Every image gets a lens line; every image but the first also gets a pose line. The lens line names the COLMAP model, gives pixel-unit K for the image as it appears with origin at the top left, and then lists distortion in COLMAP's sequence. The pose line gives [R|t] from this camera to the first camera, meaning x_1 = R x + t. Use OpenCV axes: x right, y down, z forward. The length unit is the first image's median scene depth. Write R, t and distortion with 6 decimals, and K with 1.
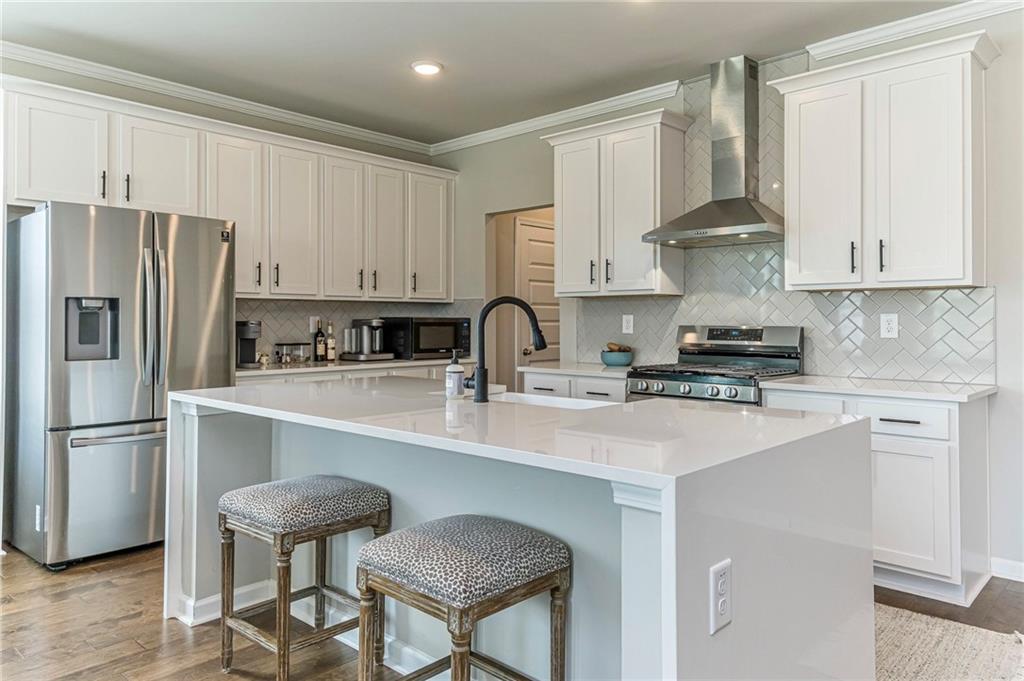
lens RADIAL K [[684.8, 0, 516.6], [0, 684.8, 315.2], [0, 0, 1]] dist [0.027728, 0.004731]
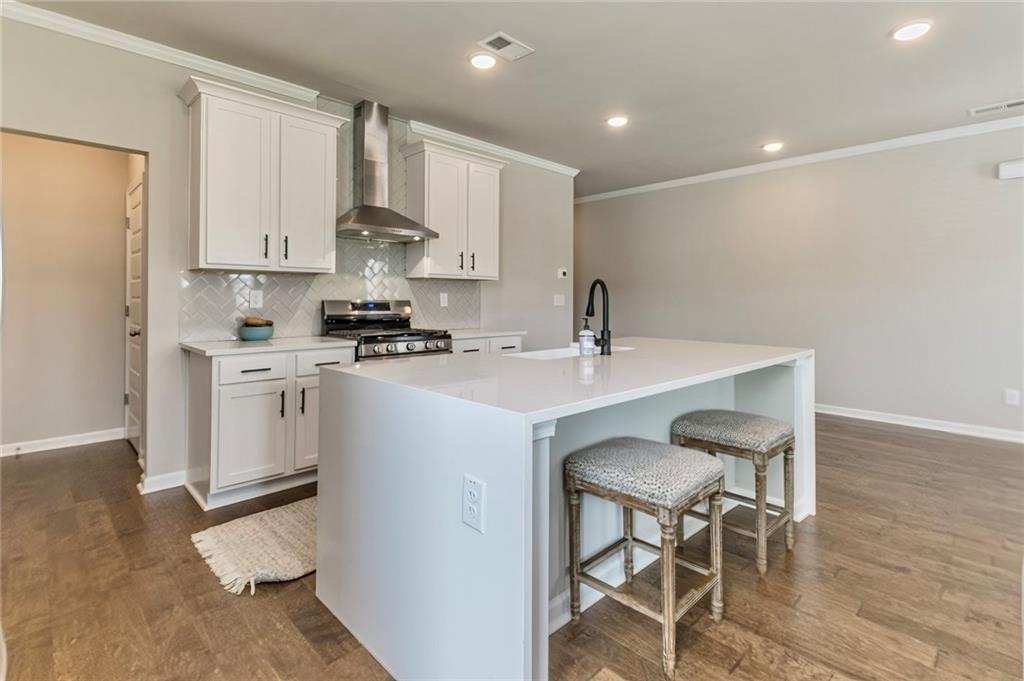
lens RADIAL K [[482.3, 0, 516.3], [0, 482.3, 299.2], [0, 0, 1]] dist [0.013819, -0.000951]
pose [[0.055933, -0.004115, 0.998426, -0.602764], [-0.014240, 0.999887, 0.004919, 0.004646], [-0.998333, -0.014492, 0.055868, 0.642075]]
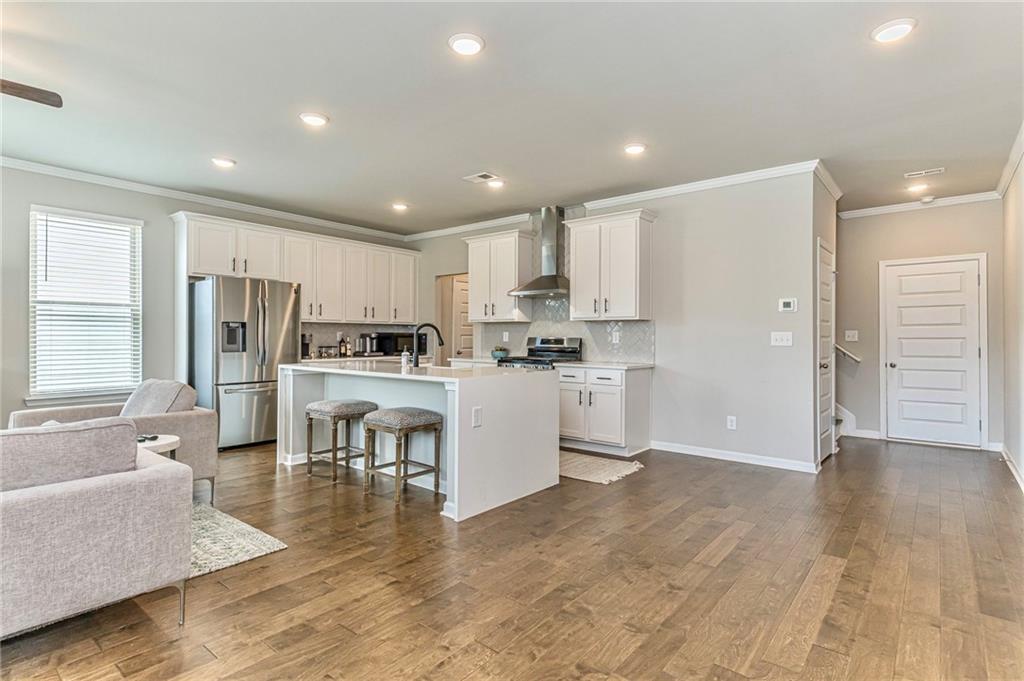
lens RADIAL K [[529.0, 0, 521.0], [0, 529.0, 336.7], [0, 0, 1]] dist [0.012231, 0.000648]
pose [[0.998039, 0.005118, 0.062392, 0.123835], [-0.005628, 0.999952, 0.008012, 0.000840], [-0.062348, -0.008348, 0.998020, -0.544519]]
